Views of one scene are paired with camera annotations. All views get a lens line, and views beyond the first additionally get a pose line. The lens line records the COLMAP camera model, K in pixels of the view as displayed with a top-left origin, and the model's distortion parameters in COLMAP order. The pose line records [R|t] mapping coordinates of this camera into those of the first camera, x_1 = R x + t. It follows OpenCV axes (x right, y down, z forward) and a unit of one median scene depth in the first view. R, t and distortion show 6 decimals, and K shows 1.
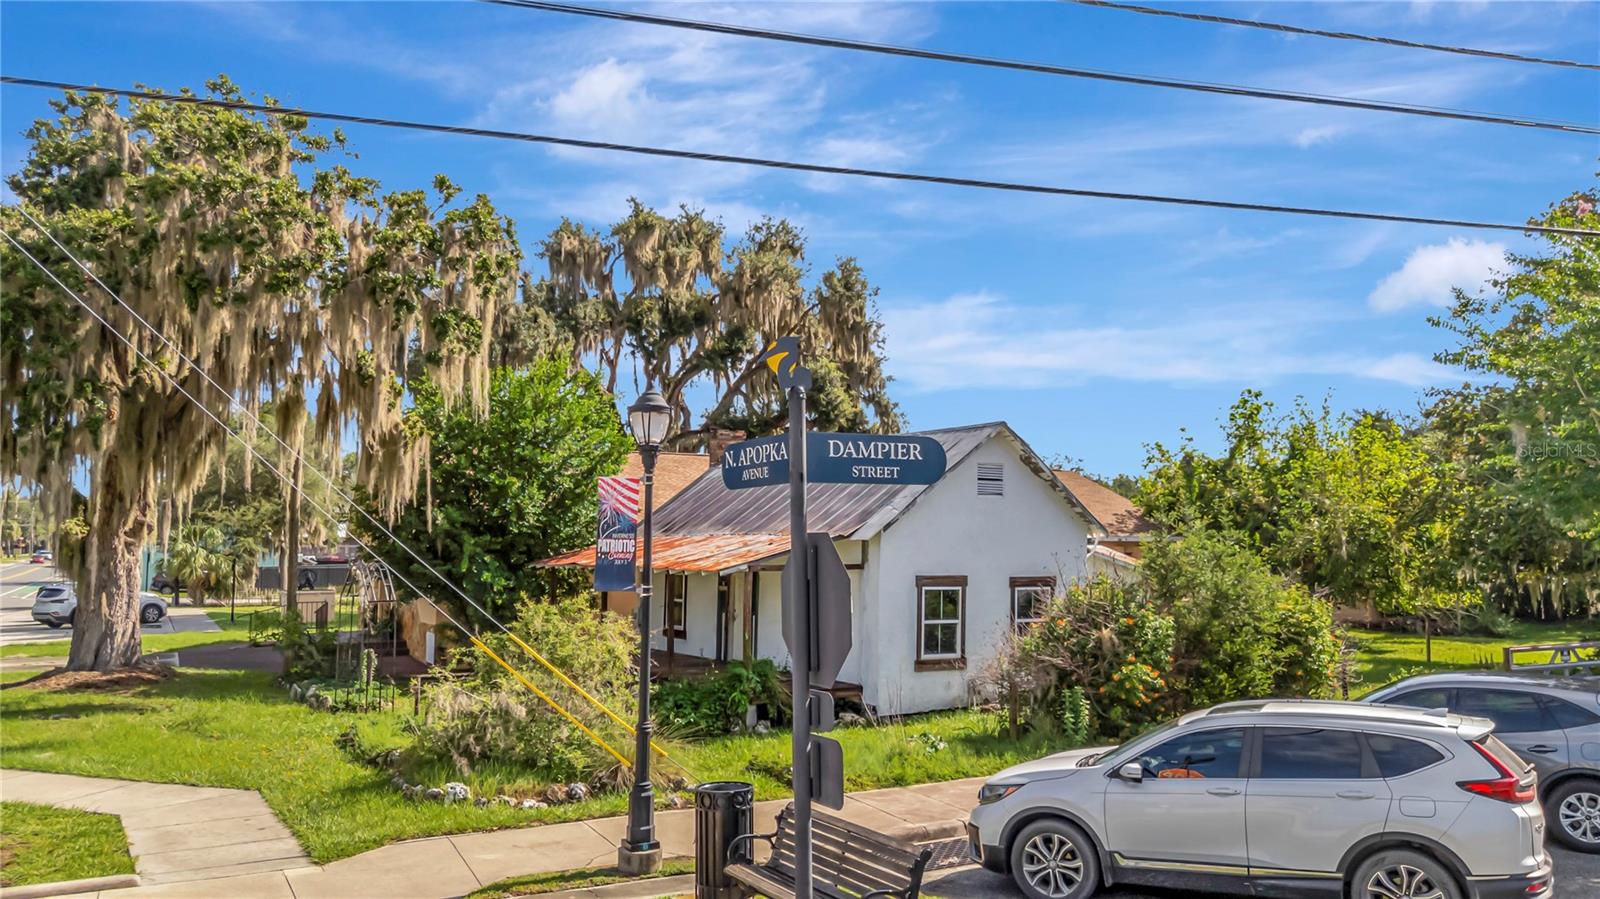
lens RADIAL K [[1190.5, 0, 806.7], [0, 1190.5, 453.1], [0, 0, 1]] dist [0.074172, -0.082373]
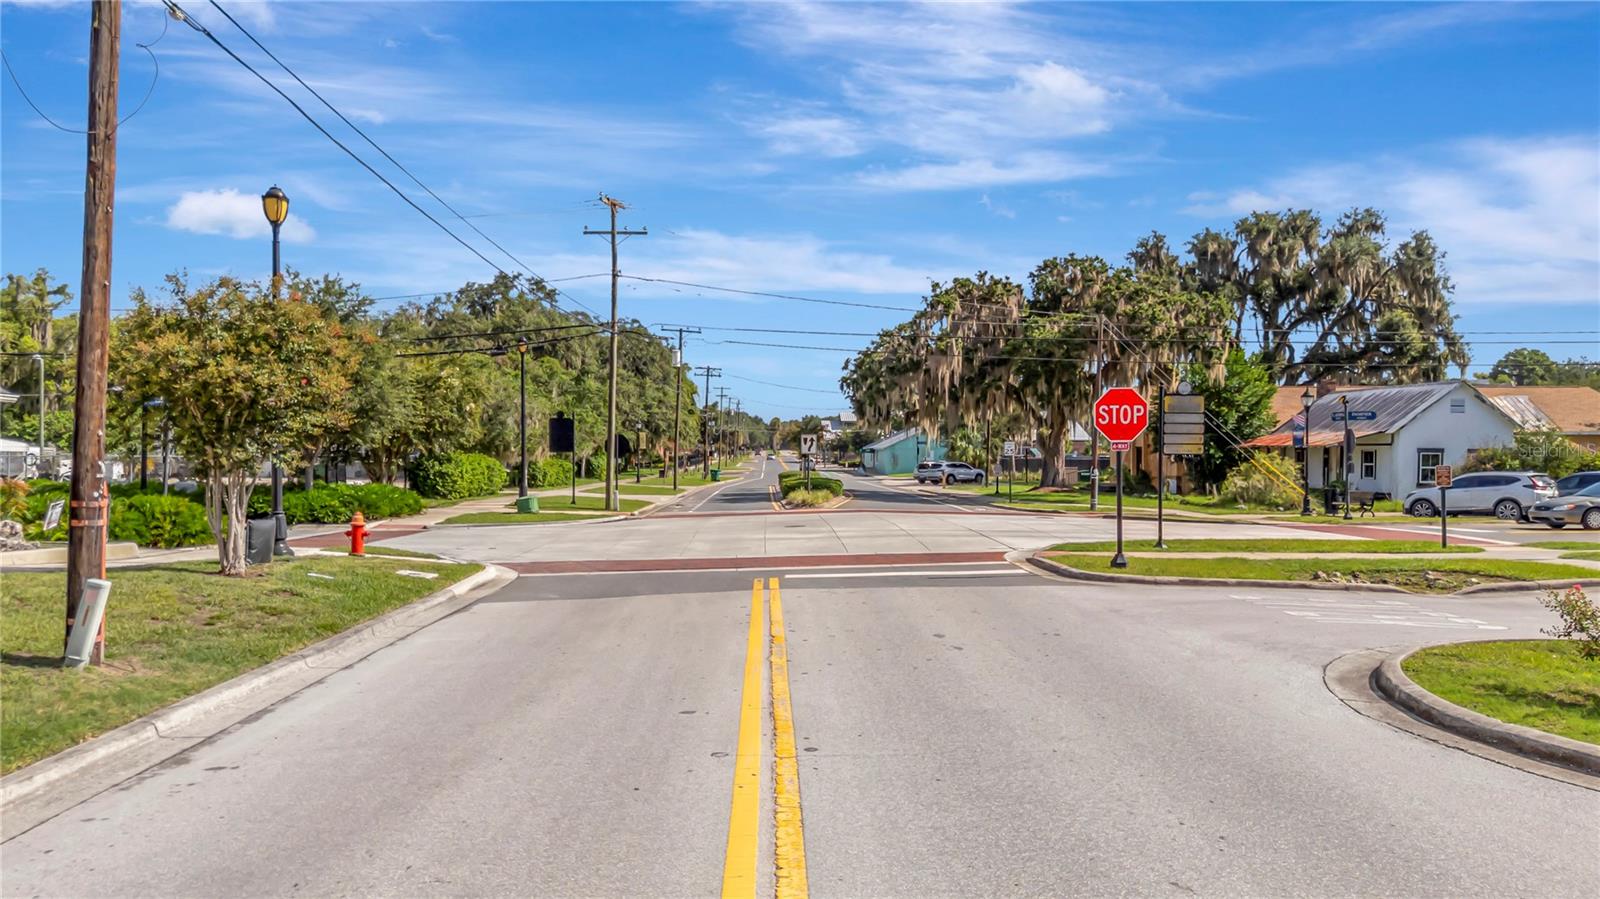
lens RADIAL K [[1190.5, 0, 806.7], [0, 1190.5, 453.1], [0, 0, 1]] dist [0.074172, -0.082373]
pose [[0.892972, -0.000269, -0.450112, 0.031137], [0.035990, 0.996841, 0.070804, -0.035517], [0.448671, -0.079426, 0.890161, -0.594135]]
